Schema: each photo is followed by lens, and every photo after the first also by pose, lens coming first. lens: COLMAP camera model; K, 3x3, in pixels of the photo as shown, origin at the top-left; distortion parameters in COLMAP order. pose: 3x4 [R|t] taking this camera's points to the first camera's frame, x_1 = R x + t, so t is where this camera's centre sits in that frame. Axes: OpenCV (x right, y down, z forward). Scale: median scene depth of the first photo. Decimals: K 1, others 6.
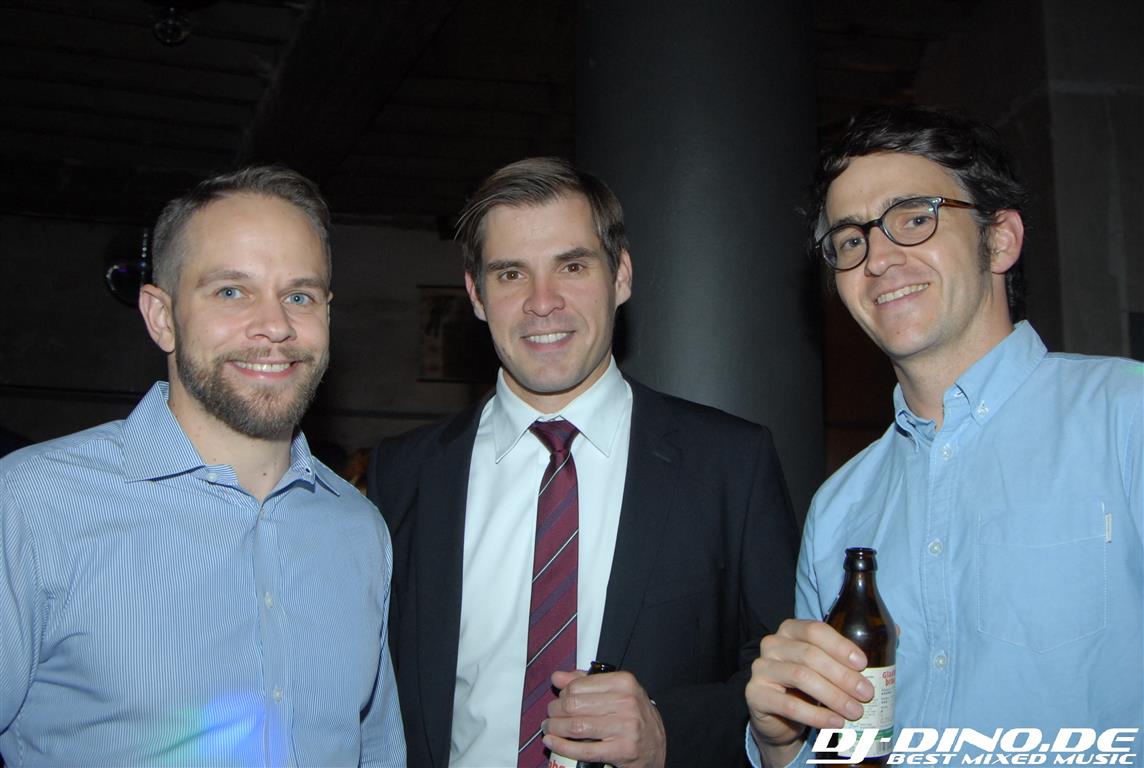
lens RADIAL K [[1211.7, 0, 572.0], [0, 1211.7, 385.9], [0, 0, 1]] dist [-0.045155, 0.000000]
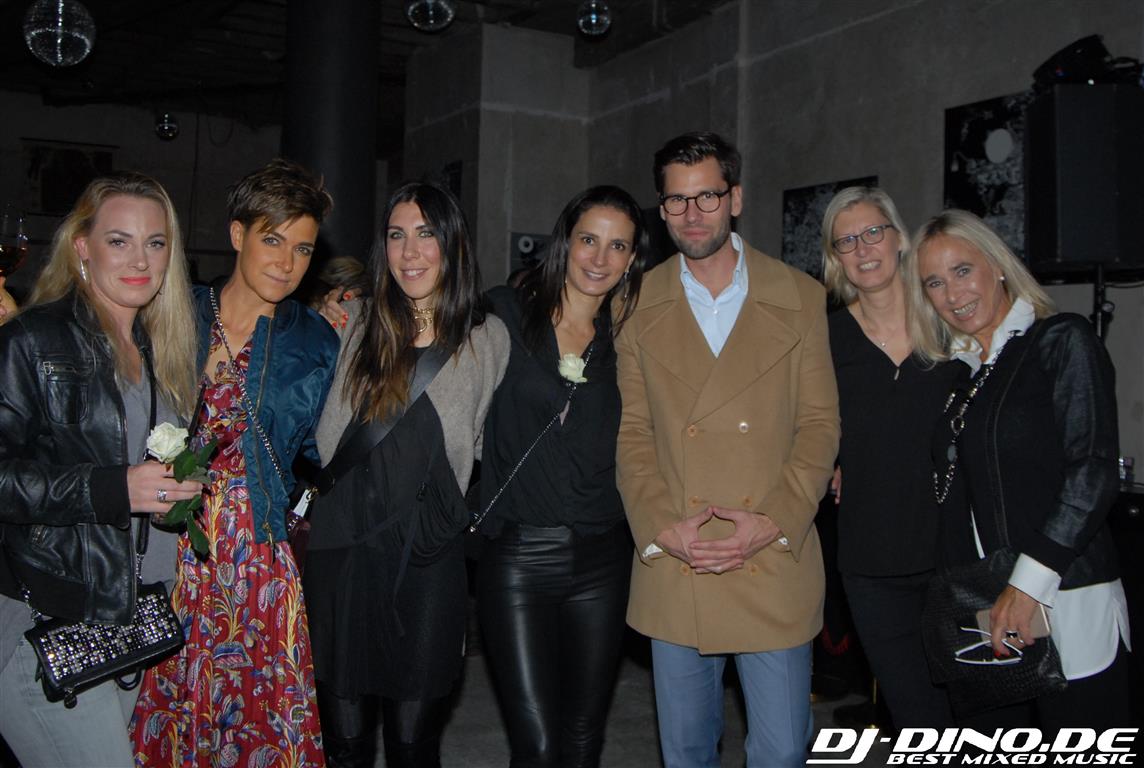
lens RADIAL K [[1211.7, 0, 572.2], [0, 1211.7, 380.9], [0, 0, 1]] dist [-0.045155, 0.000000]
pose [[0.894400, 0.015092, 0.447013, -0.282459], [-0.092633, 0.984011, 0.152122, -0.128357], [-0.437570, -0.177466, 0.881498, -0.727012]]
